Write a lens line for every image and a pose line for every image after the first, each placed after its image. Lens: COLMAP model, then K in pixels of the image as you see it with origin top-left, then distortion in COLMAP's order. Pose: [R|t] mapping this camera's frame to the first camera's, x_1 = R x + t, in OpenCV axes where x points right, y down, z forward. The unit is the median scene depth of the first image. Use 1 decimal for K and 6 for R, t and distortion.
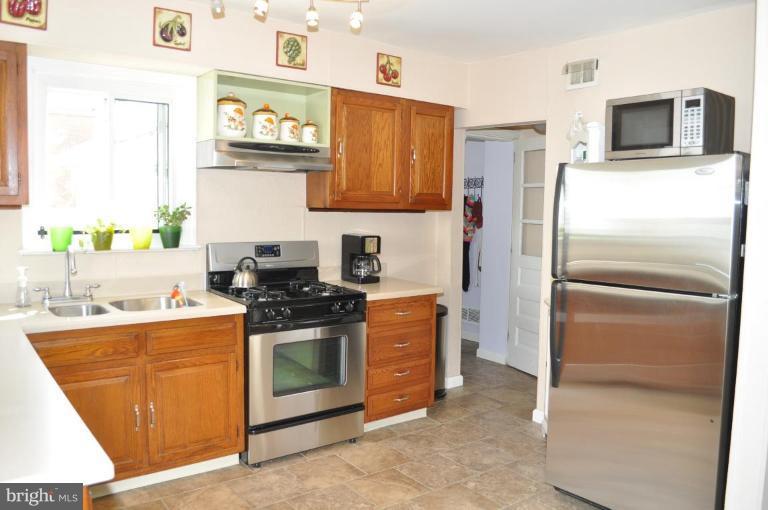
lens RADIAL K [[593.2, 0, 370.5], [0, 593.2, 254.8], [0, 0, 1]] dist [-0.077433, 0.008313]
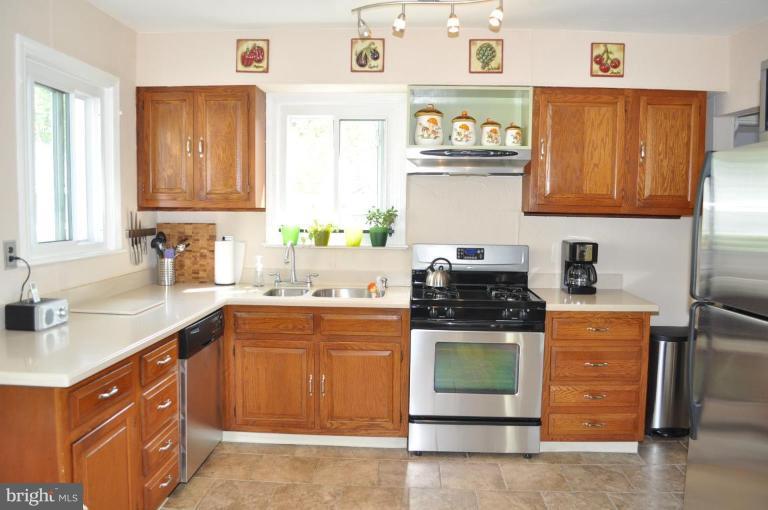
lens RADIAL K [[593.2, 0, 385.1], [0, 593.2, 254.6], [0, 0, 1]] dist [-0.077433, 0.008313]
pose [[0.781943, 0.041207, -0.621986, 0.387201], [-0.050840, 0.998704, 0.002250, 0.000544], [0.621273, 0.029862, 0.783025, 0.114073]]
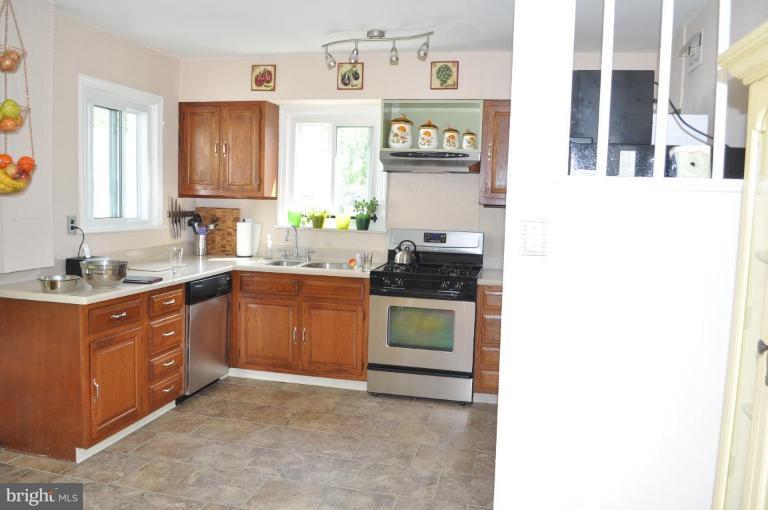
lens RADIAL K [[593.2, 0, 384.5], [0, 593.2, 251.8], [0, 0, 1]] dist [-0.077433, 0.008313]
pose [[0.664808, 0.071109, -0.743622, 0.754963], [-0.081833, 0.996401, 0.022120, 0.004505], [0.742518, 0.046147, 0.668234, 0.101727]]
